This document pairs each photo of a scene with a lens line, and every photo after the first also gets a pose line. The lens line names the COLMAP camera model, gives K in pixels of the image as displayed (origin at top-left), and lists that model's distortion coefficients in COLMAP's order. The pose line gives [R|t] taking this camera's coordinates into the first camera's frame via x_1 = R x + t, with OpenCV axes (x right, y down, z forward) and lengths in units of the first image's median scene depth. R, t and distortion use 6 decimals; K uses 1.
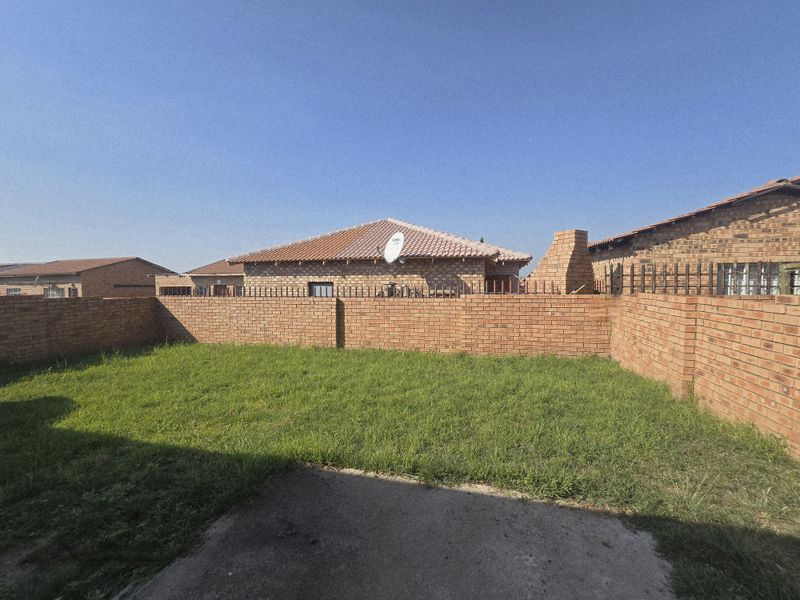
lens RADIAL K [[329.2, 0, 400.6], [0, 329.2, 297.4], [0, 0, 1]] dist [-0.001885, 0.000335]
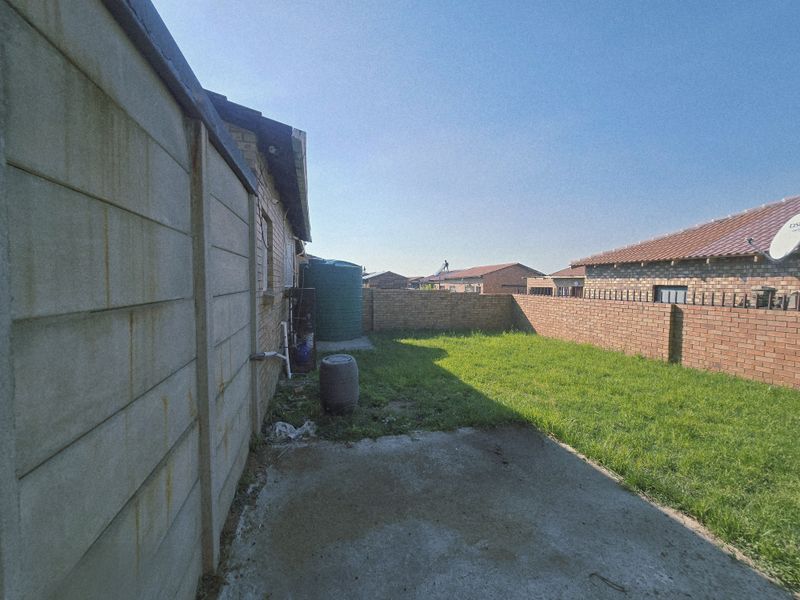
lens RADIAL K [[329.2, 0, 400.2], [0, 329.2, 299.8], [0, 0, 1]] dist [-0.001885, 0.000335]
pose [[0.504077, 0.056457, -0.861812, 0.183202], [-0.054896, 0.997938, 0.033265, 0.000334], [0.861912, 0.030542, 0.506137, -0.040292]]
